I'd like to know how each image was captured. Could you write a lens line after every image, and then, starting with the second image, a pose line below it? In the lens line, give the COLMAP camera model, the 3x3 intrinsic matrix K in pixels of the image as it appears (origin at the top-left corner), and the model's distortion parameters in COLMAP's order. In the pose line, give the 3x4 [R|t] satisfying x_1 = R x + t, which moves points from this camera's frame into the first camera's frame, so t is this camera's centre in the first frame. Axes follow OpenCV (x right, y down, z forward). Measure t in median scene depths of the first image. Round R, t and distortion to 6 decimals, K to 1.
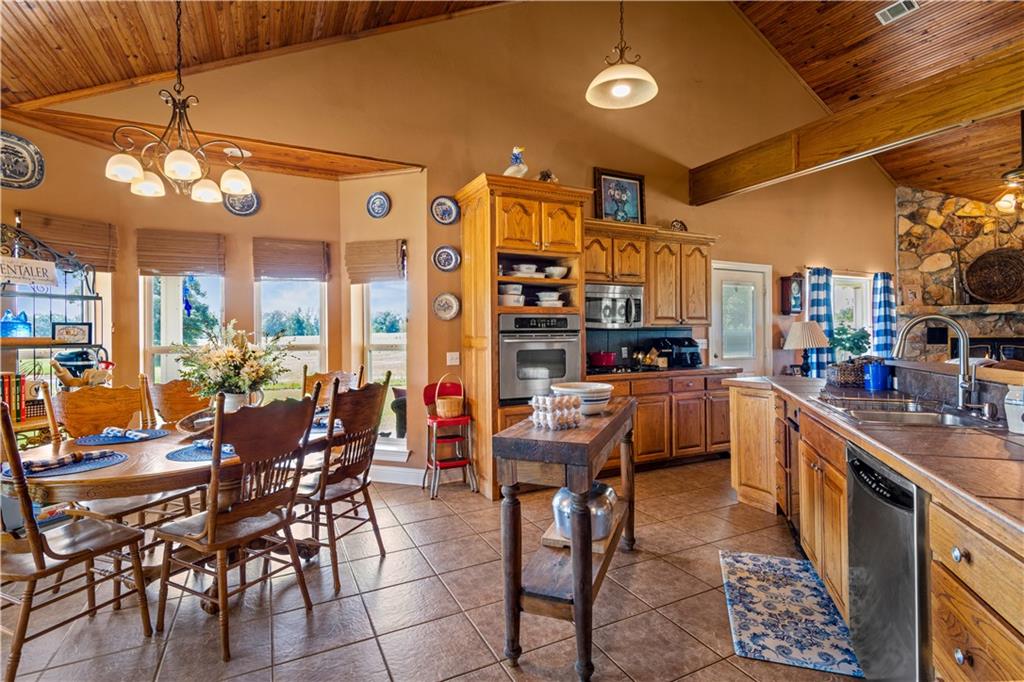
lens RADIAL K [[469.9, 0, 517.9], [0, 469.9, 334.9], [0, 0, 1]] dist [0.001843, -0.004559]
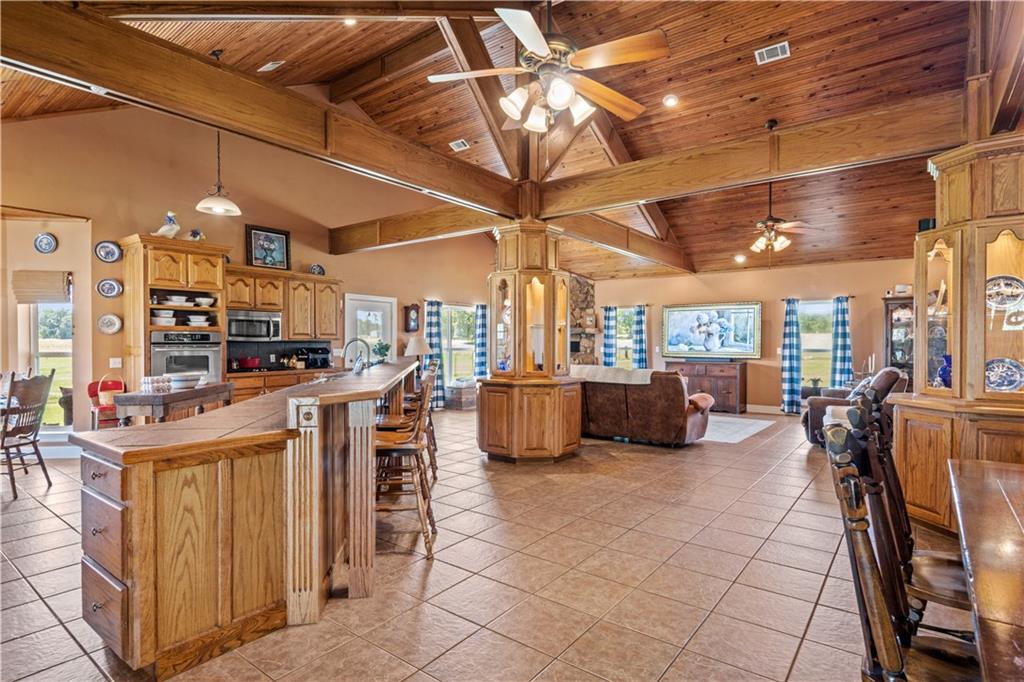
lens RADIAL K [[509.5, 0, 505.2], [0, 509.5, 350.1], [0, 0, 1]] dist [0.011126, -0.014805]
pose [[0.903369, 0.002064, 0.428860, 0.204415], [-0.007253, 0.999919, 0.010464, -0.007636], [-0.428803, -0.012564, 0.903311, -0.671619]]
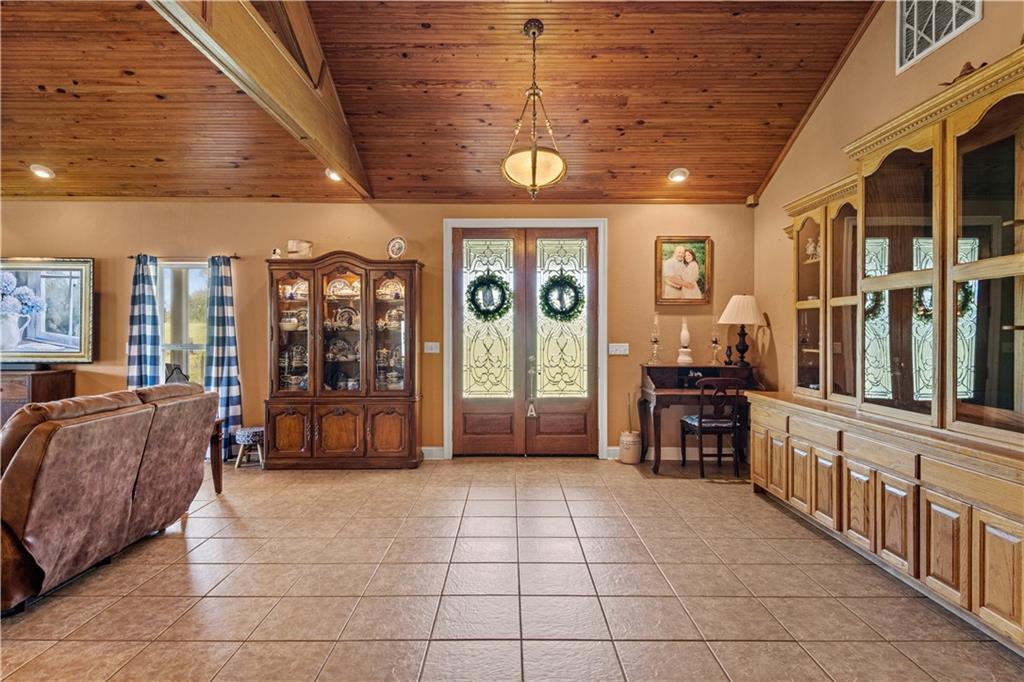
lens RADIAL K [[533.0, 0, 511.0], [0, 533.0, 333.9], [0, 0, 1]] dist [0.002677, -0.004461]
pose [[0.434903, 0.008251, 0.900440, 1.260022], [-0.004022, 0.999966, -0.007220, -0.016744], [-0.900468, -0.000482, 0.434921, -0.588078]]
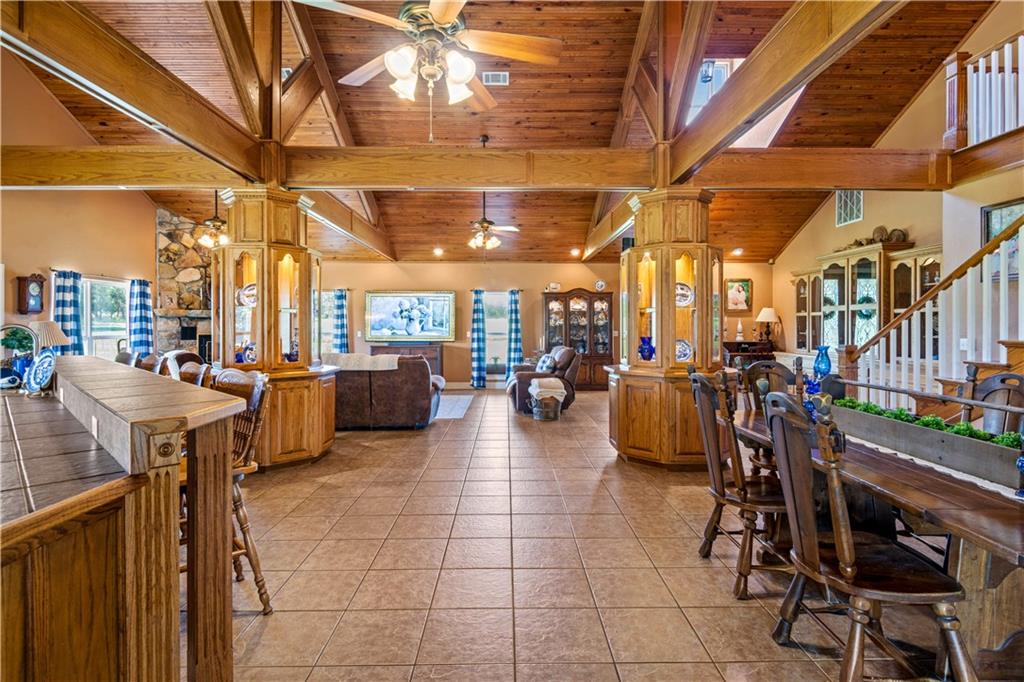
lens RADIAL K [[509.5, 0, 497.6], [0, 509.5, 325.6], [0, 0, 1]] dist [0.011126, -0.014805]
pose [[0.438794, 0.007282, 0.898558, 0.042381], [0.000000, 0.999967, -0.008104, -0.011873], [-0.898588, 0.003556, 0.438780, -0.464672]]
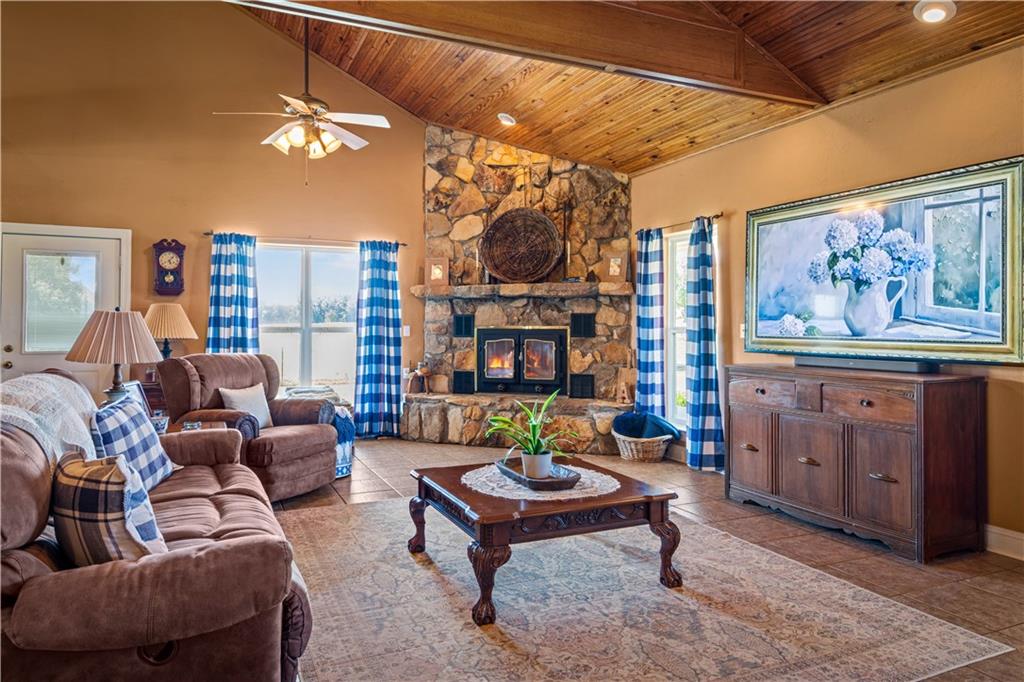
lens RADIAL K [[644.6, 0, 511.9], [0, 644.6, 321.9], [0, 0, 1]] dist [0.006738, -0.003612]
pose [[0.999734, 0.007138, -0.021948, 1.357915], [-0.007286, 0.999951, -0.006701, 0.001779], [0.021899, 0.006859, 0.999737, -0.026050]]
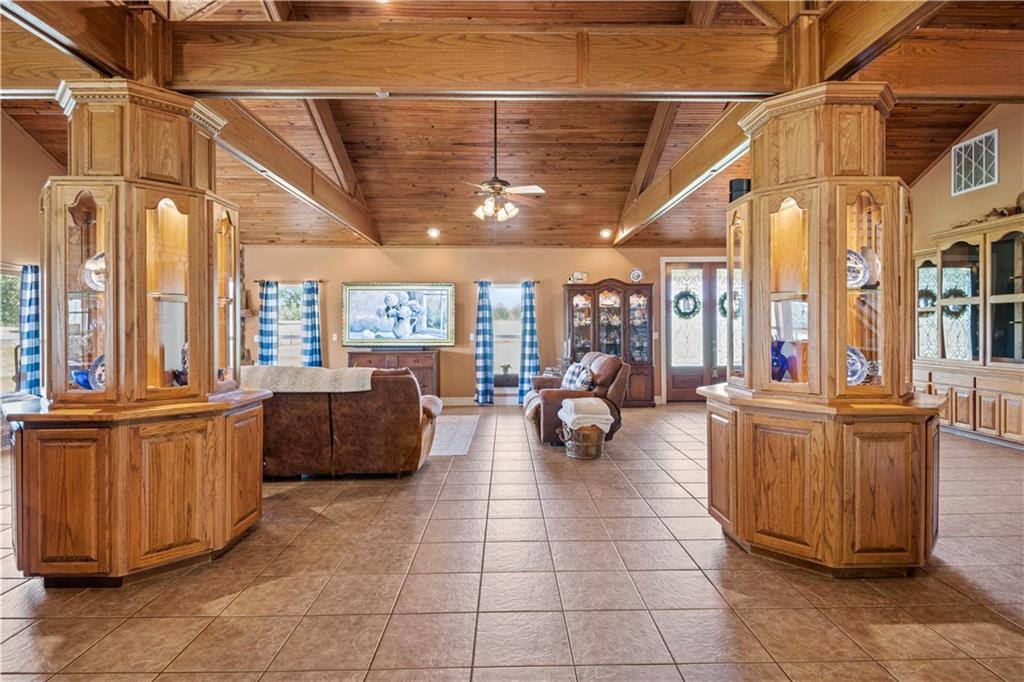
lens RADIAL K [[509.5, 0, 503.1], [0, 509.5, 328.9], [0, 0, 1]] dist [0.011126, -0.014805]
pose [[0.426039, 0.004556, 0.904693, 0.401879], [0.002370, 0.999978, -0.006152, -0.009311], [-0.904702, 0.004765, 0.426019, -0.243678]]
